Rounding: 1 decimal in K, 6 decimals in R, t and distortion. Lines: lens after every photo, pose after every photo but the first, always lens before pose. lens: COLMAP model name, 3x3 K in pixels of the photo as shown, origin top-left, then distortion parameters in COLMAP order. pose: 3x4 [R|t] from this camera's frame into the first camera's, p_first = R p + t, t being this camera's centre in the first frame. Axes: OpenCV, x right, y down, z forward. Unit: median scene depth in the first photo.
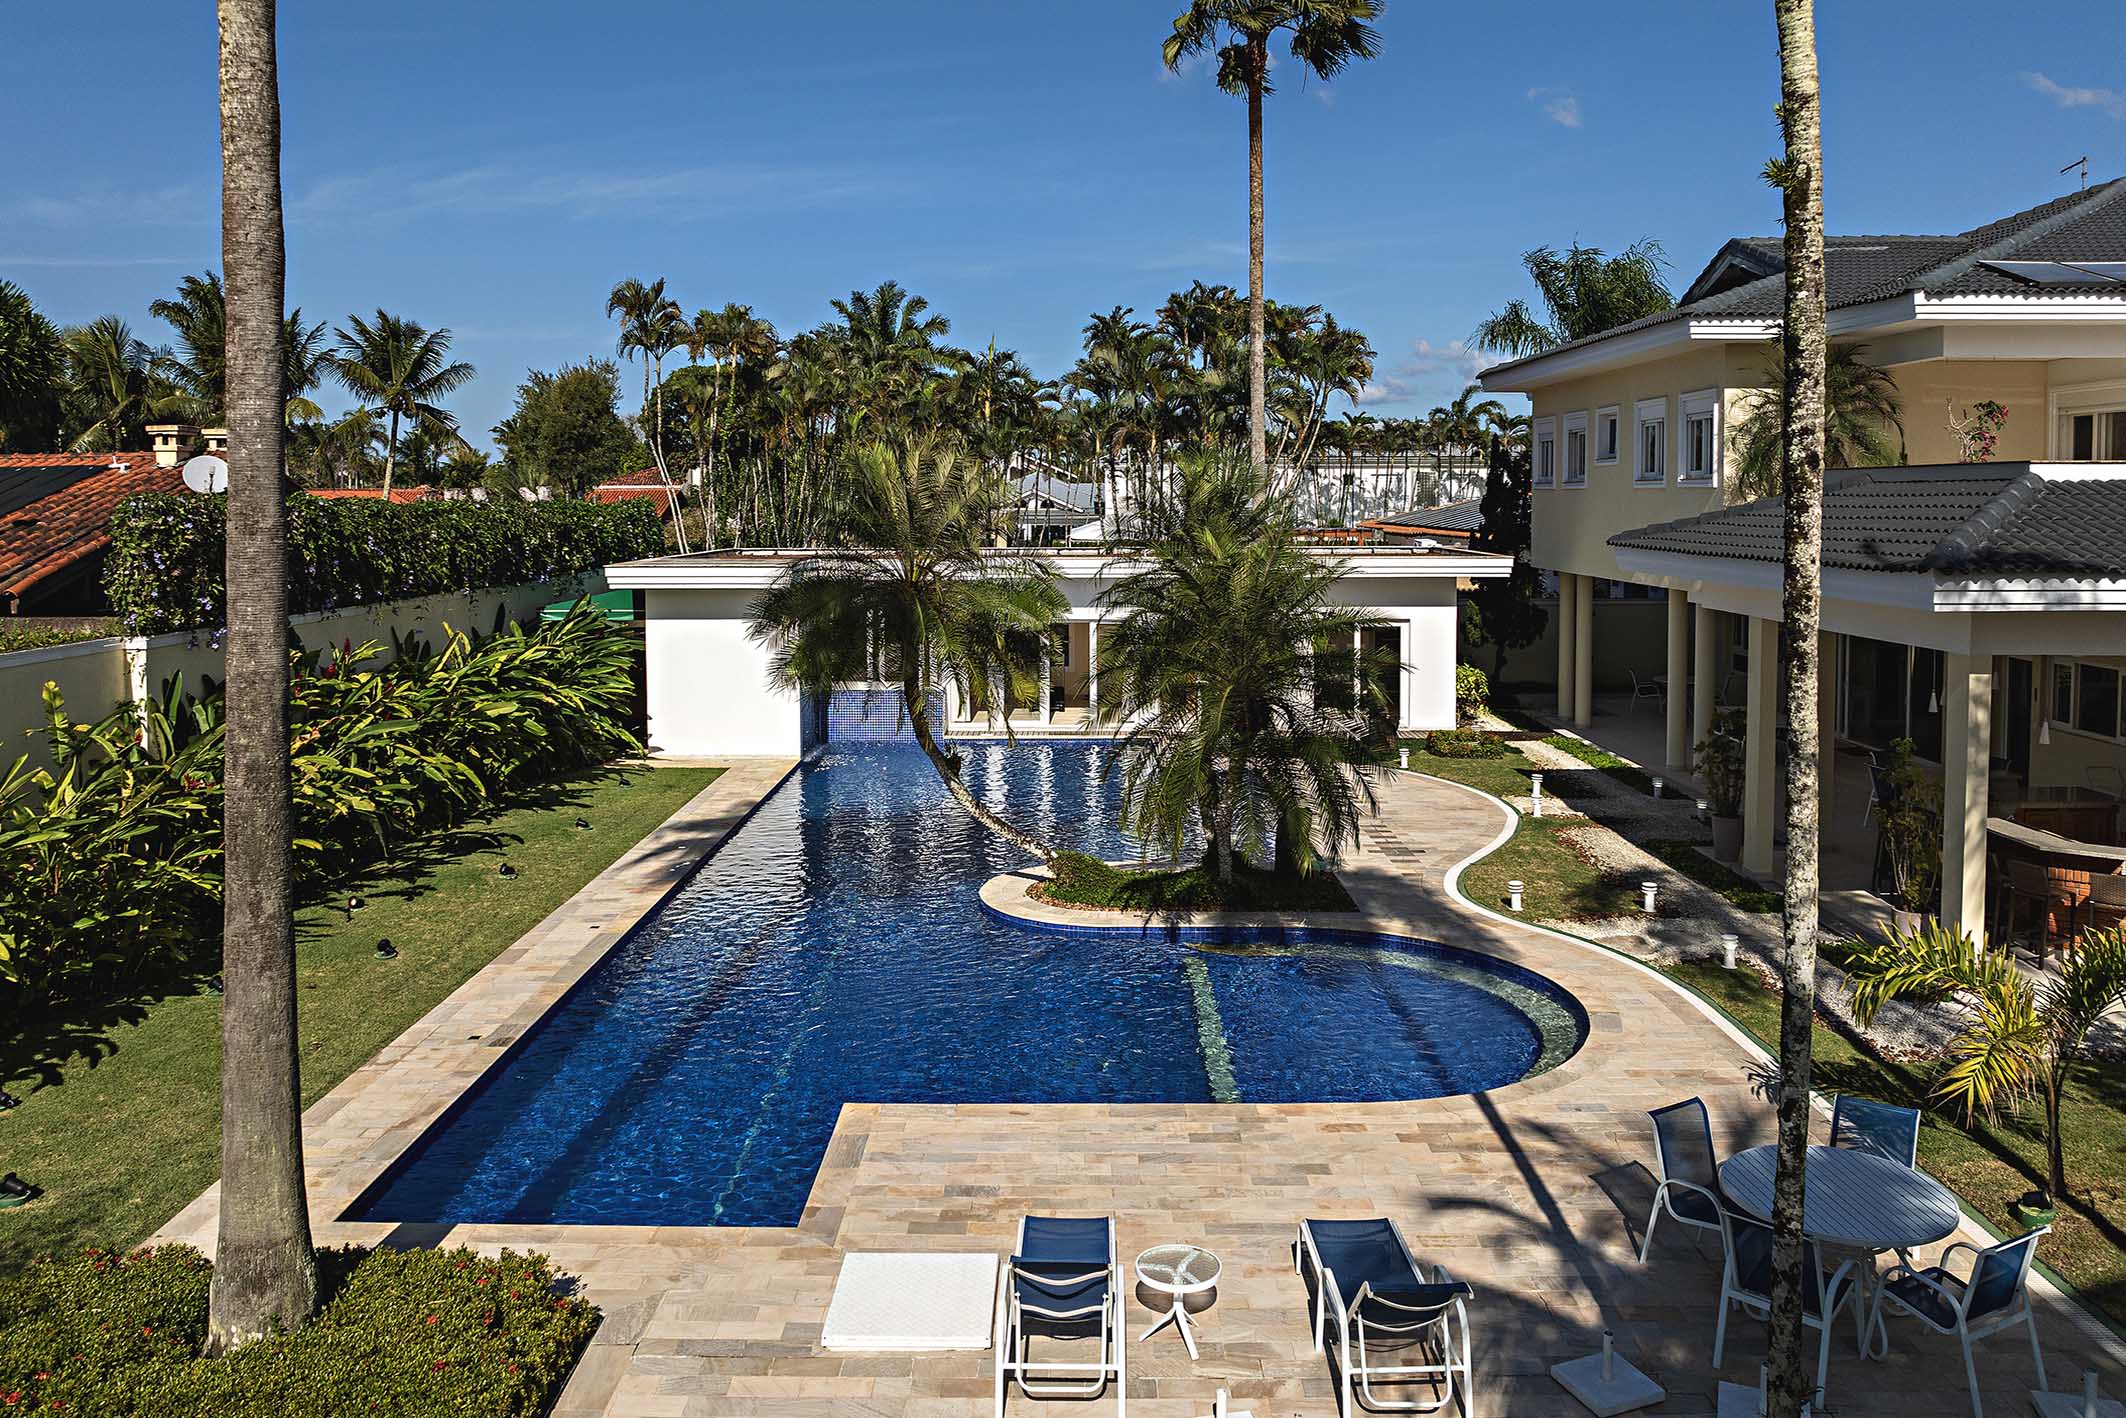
lens RADIAL K [[1555.6, 0, 1061.2], [0, 1555.6, 596.5], [0, 0, 1]] dist [-0.018689, -0.005388]
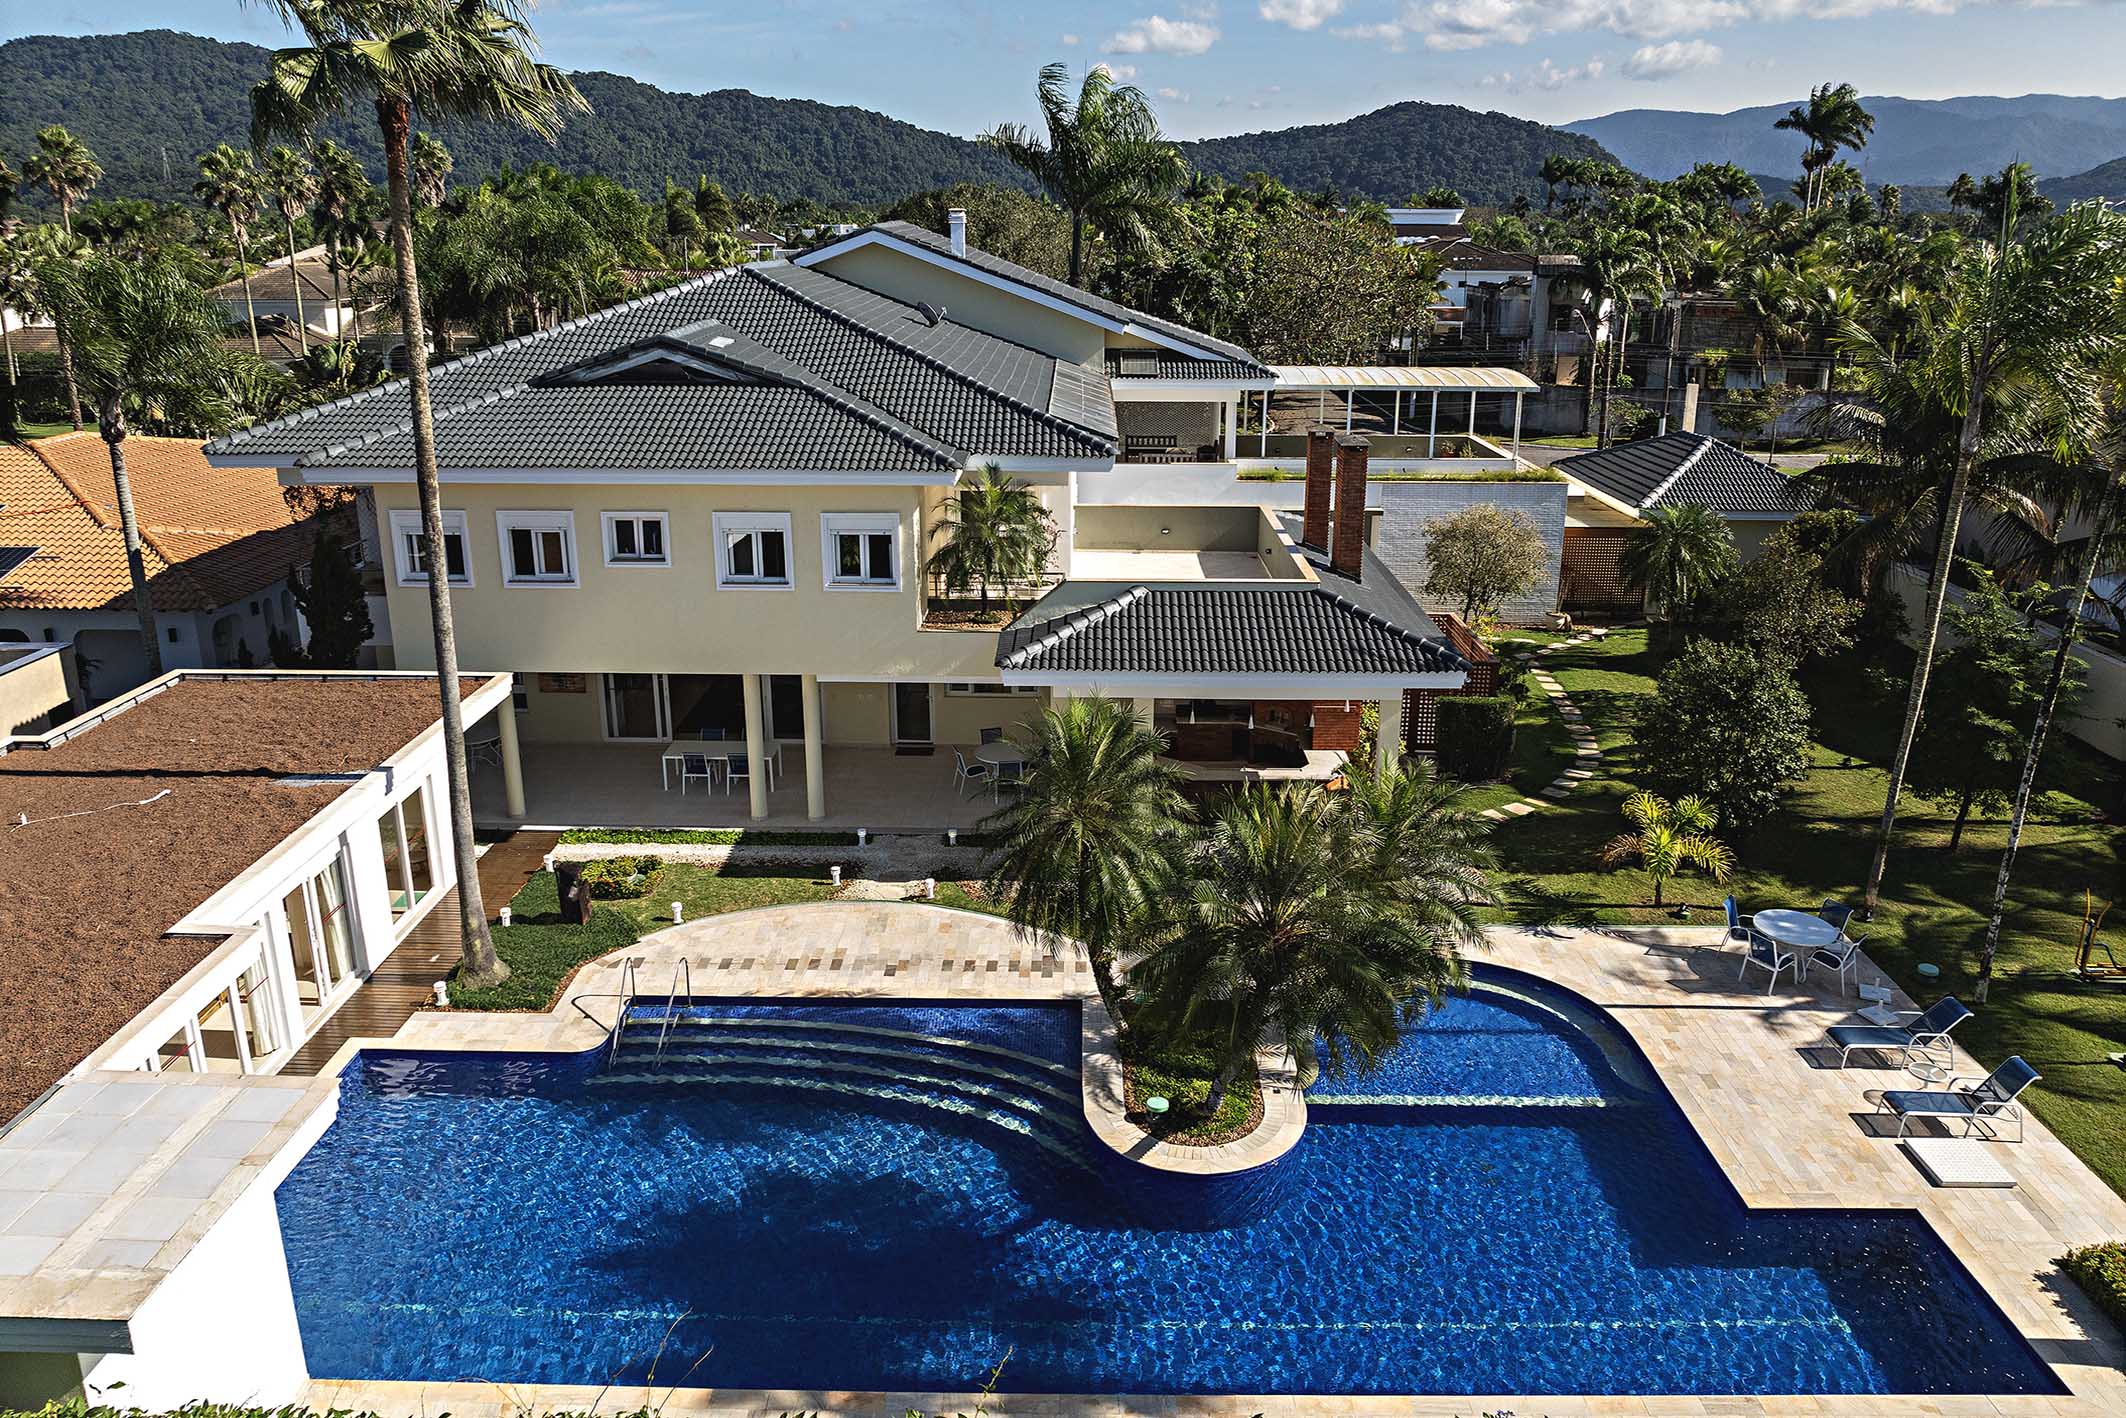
lens RADIAL K [[1513.8, 0, 1063.0], [0, 1513.8, 709.0], [0, 0, 1]] dist [-0.008432, -0.002785]
pose [[-0.012857, -0.307287, 0.951530, -1.198317], [0.053943, 0.950010, 0.307525, -0.550166], [-0.998461, 0.055282, 0.004362, 1.398797]]
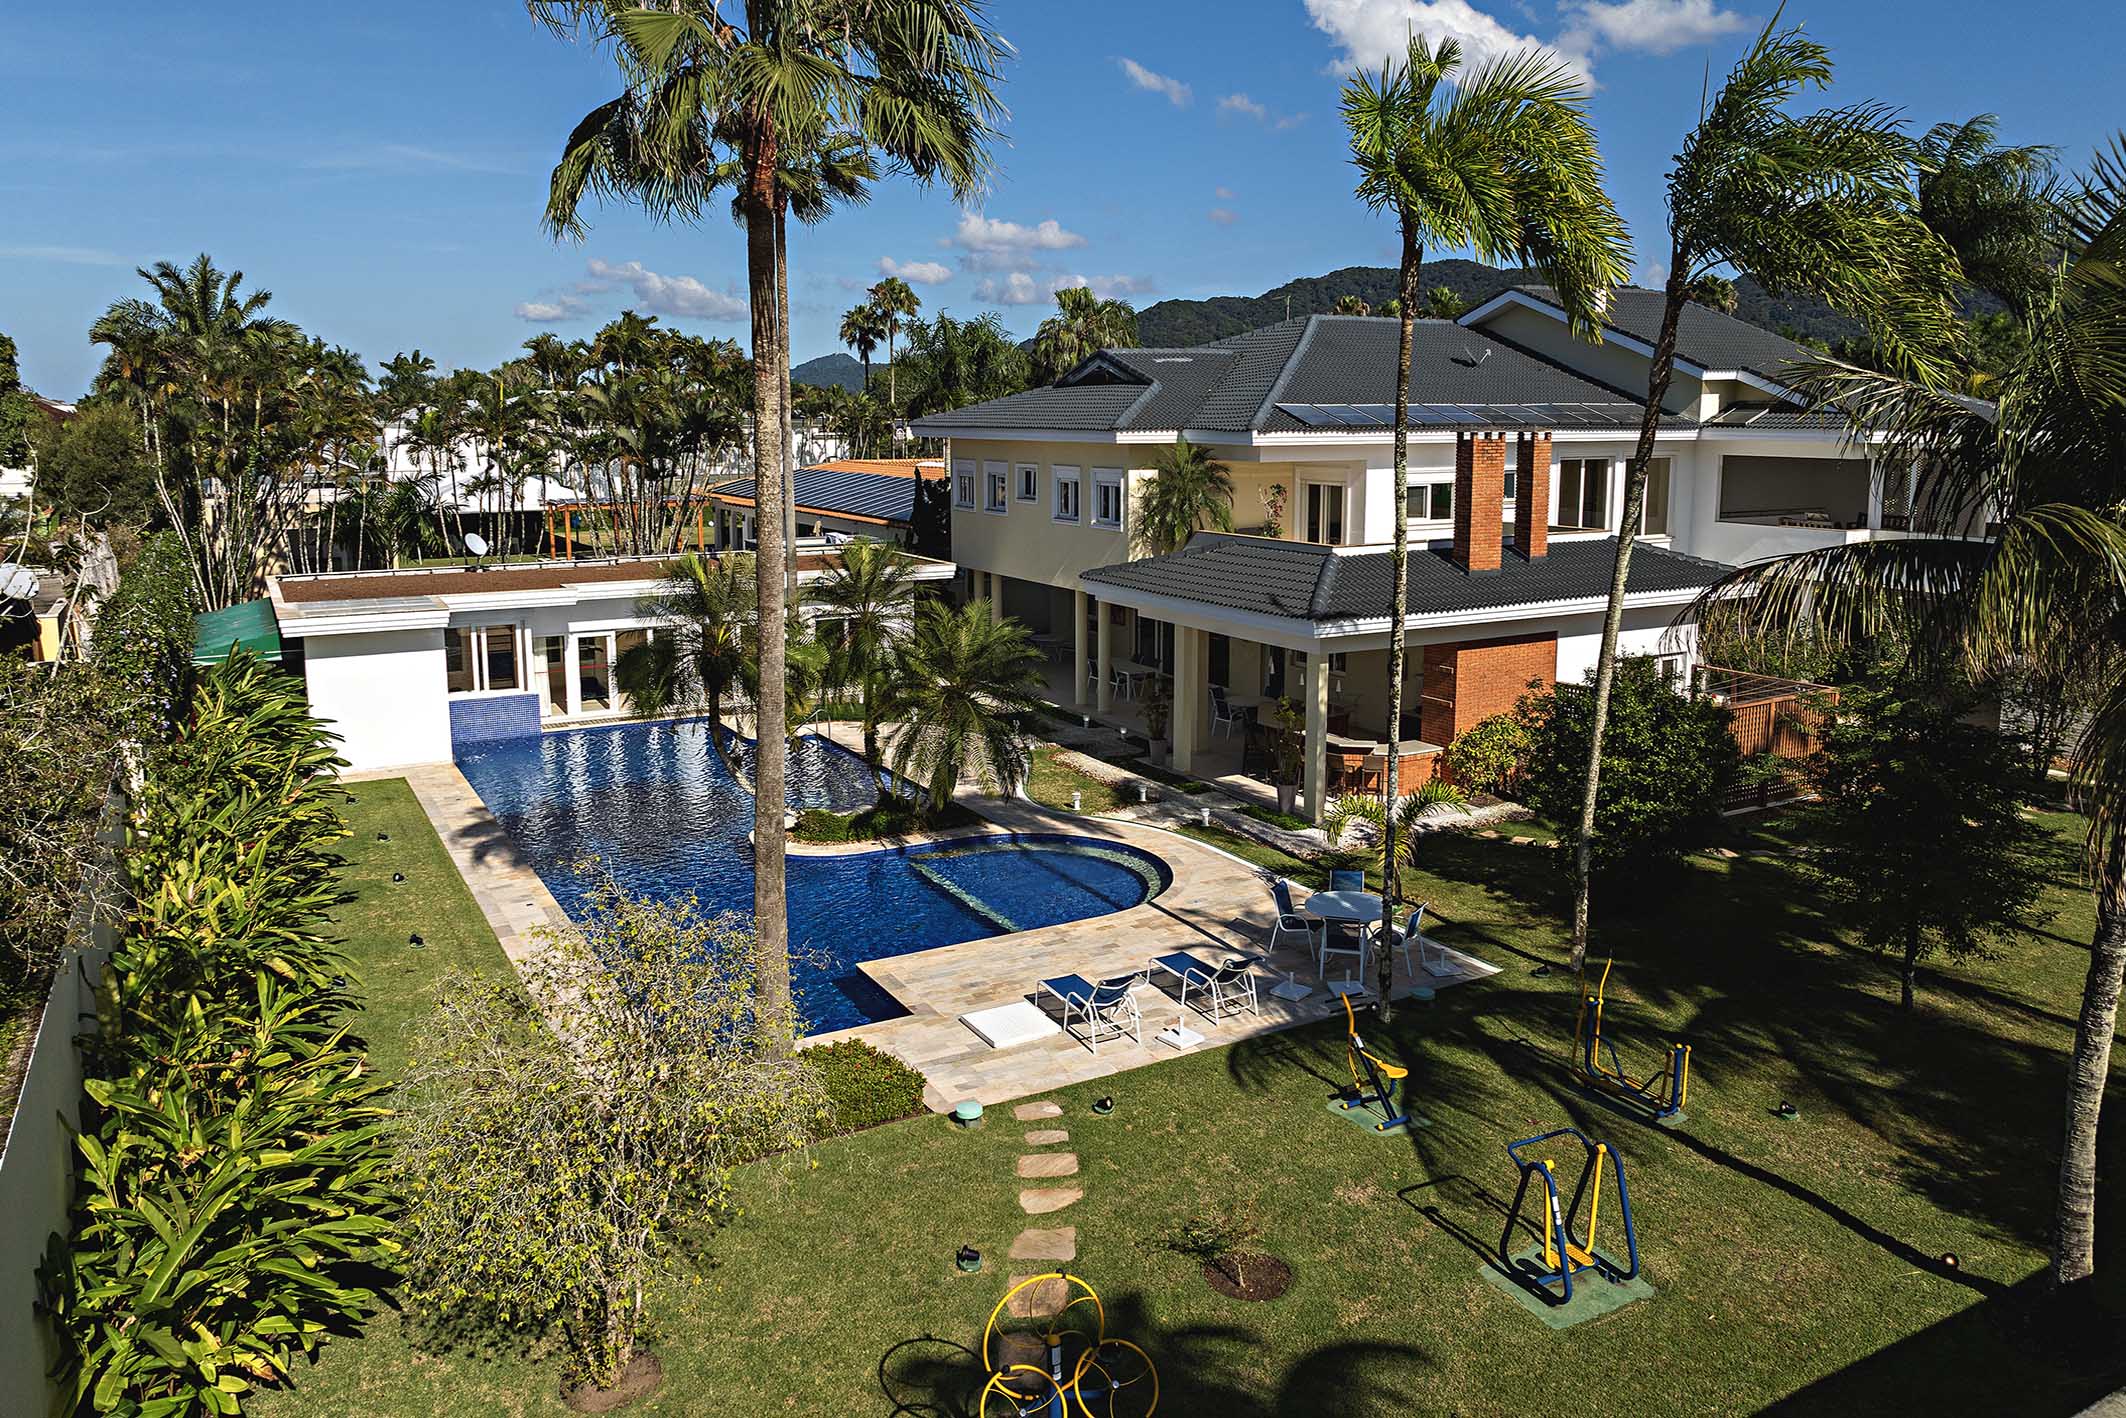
lens RADIAL K [[1513.8, 0, 1063.0], [0, 1513.8, 709.0], [0, 0, 1]] dist [-0.008432, -0.002785]
pose [[0.864966, -0.094514, 0.492850, -0.649335], [0.030324, 0.990154, 0.136662, -0.165195], [-0.500914, -0.103263, 0.859315, -0.499422]]
